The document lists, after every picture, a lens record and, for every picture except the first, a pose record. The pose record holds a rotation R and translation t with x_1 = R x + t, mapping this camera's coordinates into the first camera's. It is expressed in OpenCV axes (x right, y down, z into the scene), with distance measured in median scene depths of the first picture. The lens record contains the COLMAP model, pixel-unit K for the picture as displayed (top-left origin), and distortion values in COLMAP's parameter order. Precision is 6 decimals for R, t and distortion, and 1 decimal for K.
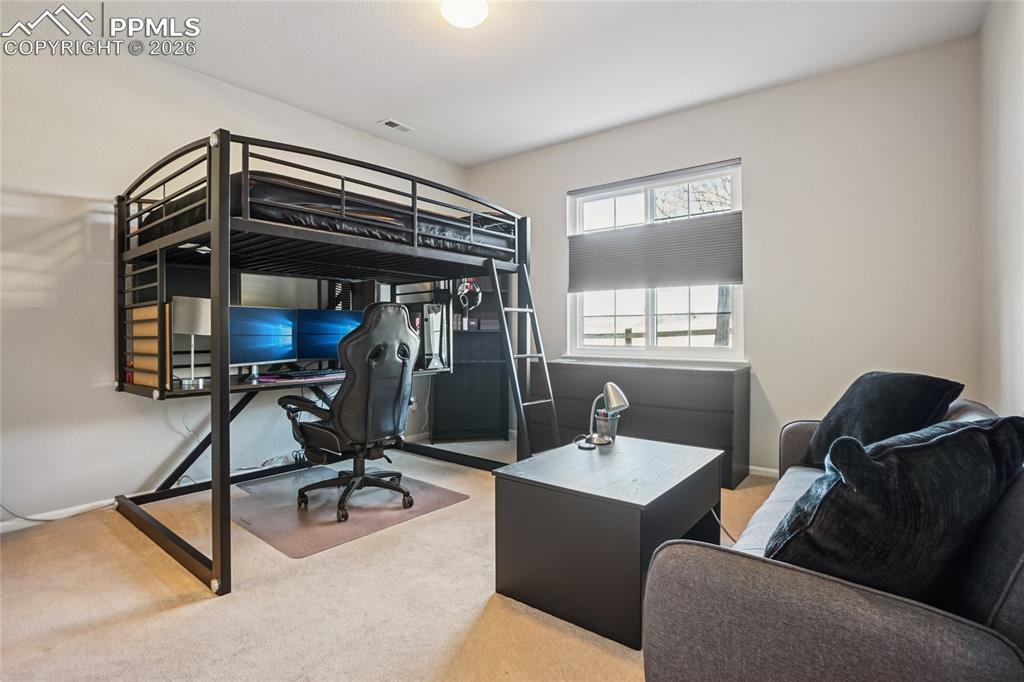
lens RADIAL K [[476.2, 0, 513.7], [0, 476.2, 340.3], [0, 0, 1]] dist [-0.039454, 0.012277]
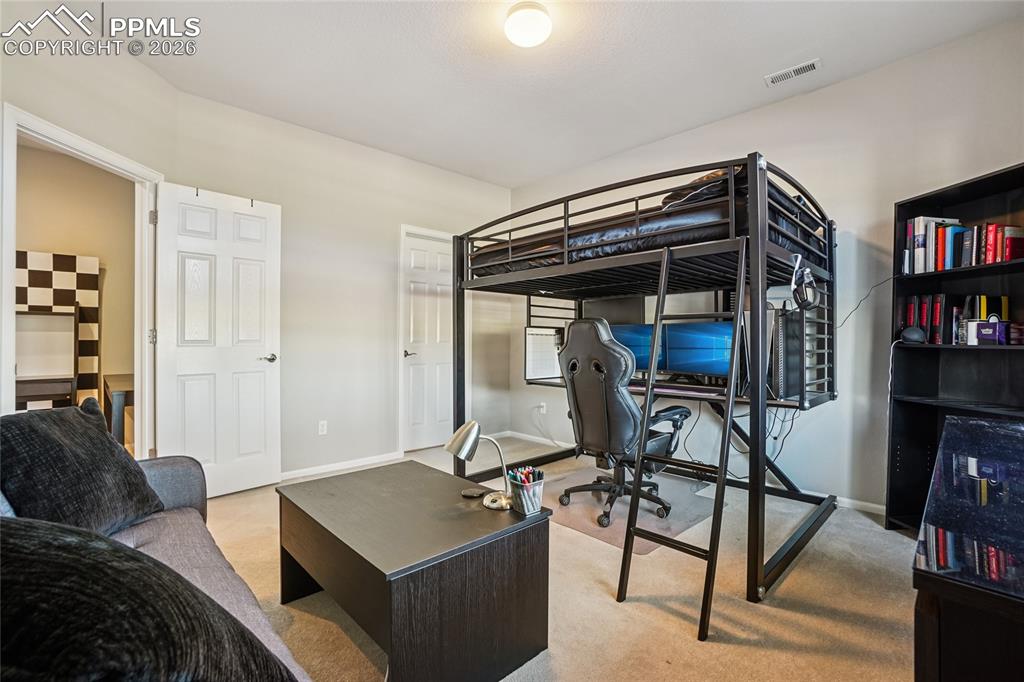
lens RADIAL K [[448.3, 0, 512.8], [0, 448.3, 338.4], [0, 0, 1]] dist [-0.003507, 0.003928]
pose [[-0.124271, 0.000344, -0.992248, 0.763076], [-0.020744, 0.999780, 0.002945, -0.034662], [0.992031, 0.020949, -0.124236, 0.987836]]
